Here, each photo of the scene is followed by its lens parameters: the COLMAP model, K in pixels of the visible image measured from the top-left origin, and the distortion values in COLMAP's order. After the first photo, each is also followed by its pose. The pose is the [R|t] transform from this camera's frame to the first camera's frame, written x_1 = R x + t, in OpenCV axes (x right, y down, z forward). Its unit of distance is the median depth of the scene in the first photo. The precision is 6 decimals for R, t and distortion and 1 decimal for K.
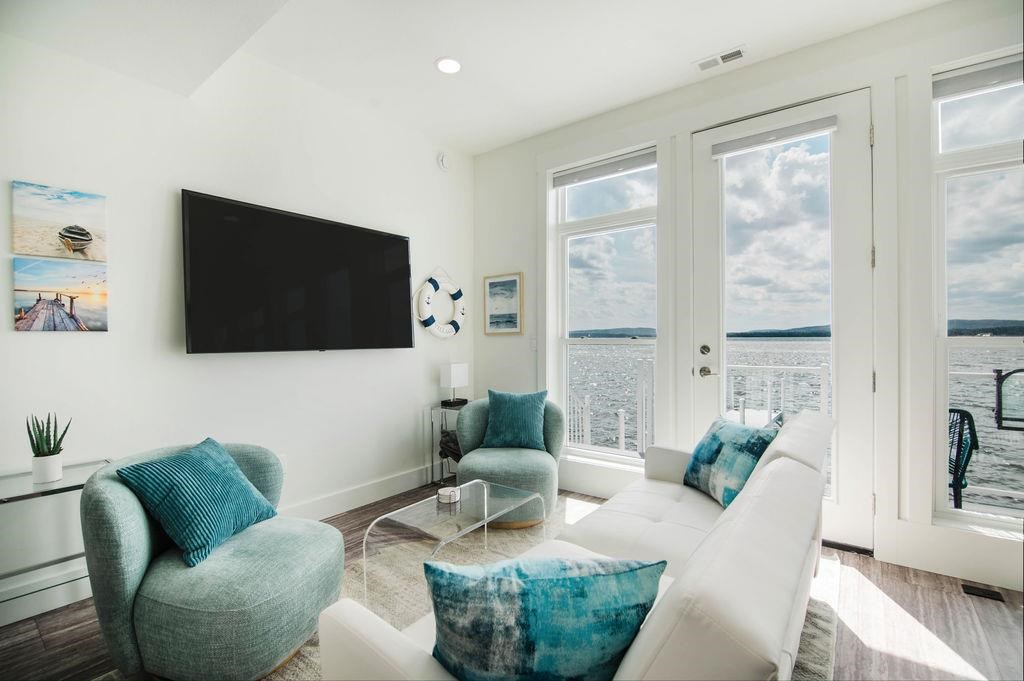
lens RADIAL K [[457.4, 0, 510.3], [0, 457.4, 339.6], [0, 0, 1]] dist [-0.011709, 0.000119]
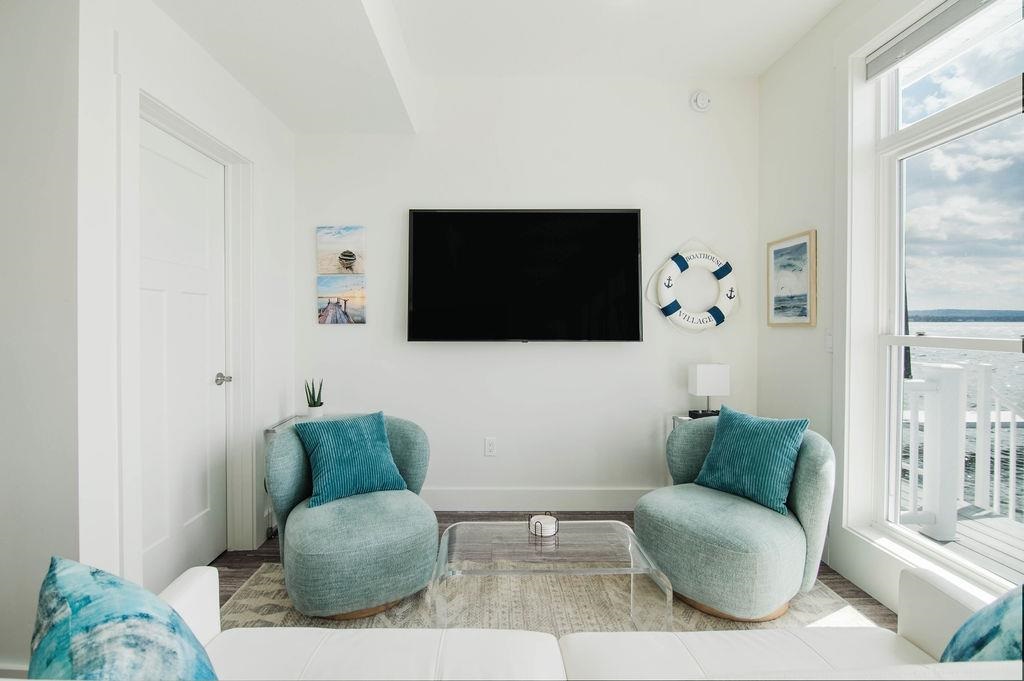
lens RADIAL K [[479.3, 0, 492.8], [0, 479.3, 323.5], [0, 0, 1]] dist [-0.000632, -0.000168]
pose [[0.608647, 0.011511, -0.793358, 0.477822], [-0.006307, 0.999933, 0.009669, -0.032244], [0.793416, -0.000881, 0.608679, 0.383467]]
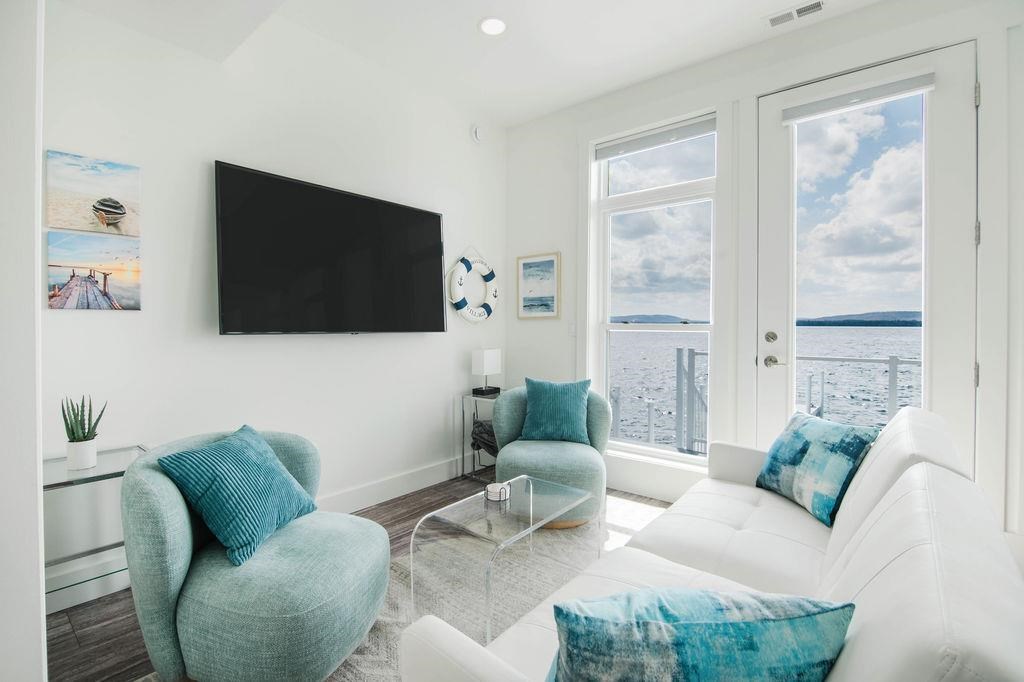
lens RADIAL K [[468.0, 0, 496.7], [0, 468.0, 329.8], [0, 0, 1]] dist [-0.038833, 0.014184]
pose [[0.998467, 0.009570, -0.054523, -0.082276], [-0.009123, 0.999923, 0.008441, 0.007544], [0.054600, -0.007930, 0.998477, 0.071948]]
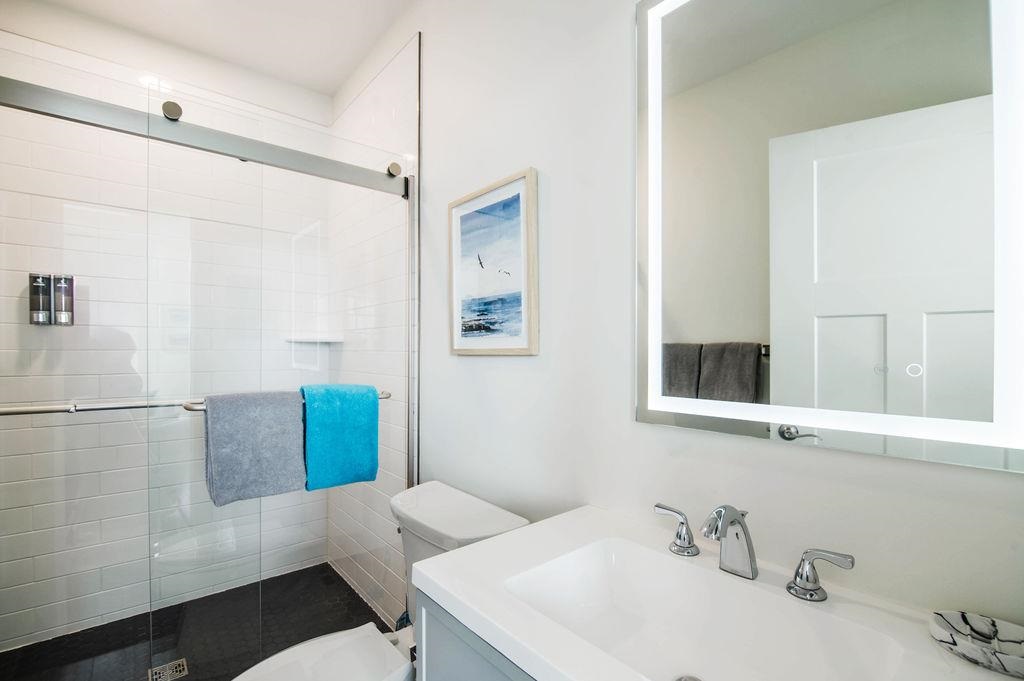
lens RADIAL K [[461.7, 0, 508.5], [0, 461.7, 340.7], [0, 0, 1]] dist [-0.012620, -0.000094]
pose [[0.975316, 0.003517, -0.220785, 0.135679], [-0.004735, 0.999976, -0.004986, -0.035288], [0.220762, 0.005908, 0.975310, 1.117498]]
